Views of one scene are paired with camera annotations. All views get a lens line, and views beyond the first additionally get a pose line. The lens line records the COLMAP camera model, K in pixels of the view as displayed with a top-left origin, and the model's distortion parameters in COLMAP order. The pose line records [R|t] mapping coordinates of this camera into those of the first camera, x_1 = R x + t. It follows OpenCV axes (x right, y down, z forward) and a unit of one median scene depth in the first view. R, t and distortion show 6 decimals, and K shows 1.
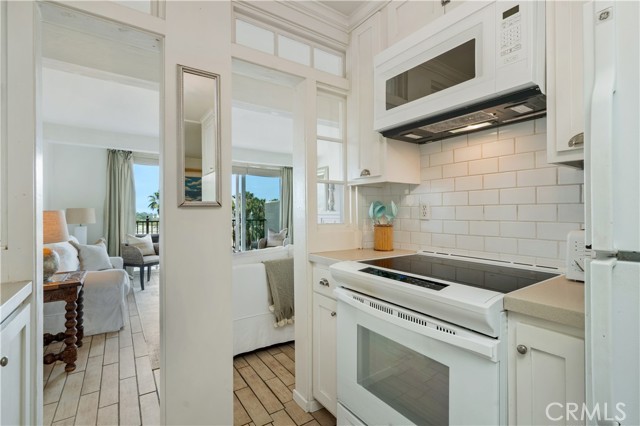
lens RADIAL K [[299.3, 0, 330.4], [0, 299.3, 215.5], [0, 0, 1]] dist [0.001204, 0.002295]
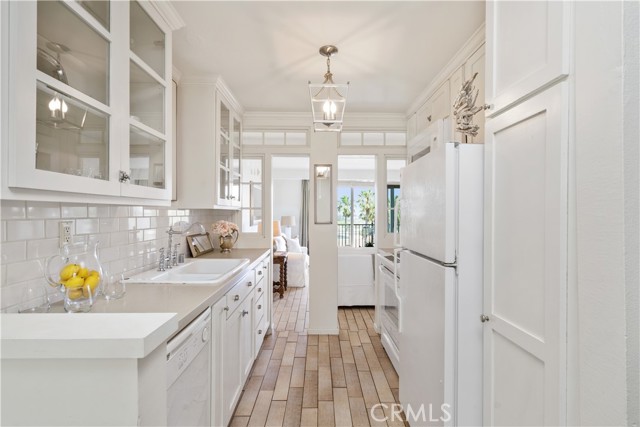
lens RADIAL K [[299.3, 0, 321.0], [0, 299.3, 214.6], [0, 0, 1]] dist [0.001204, 0.002295]
pose [[0.828270, -0.000037, -0.560329, 0.473828], [-0.005959, 0.999943, -0.008875, -0.042084], [0.560297, 0.010690, 0.828223, -0.518321]]
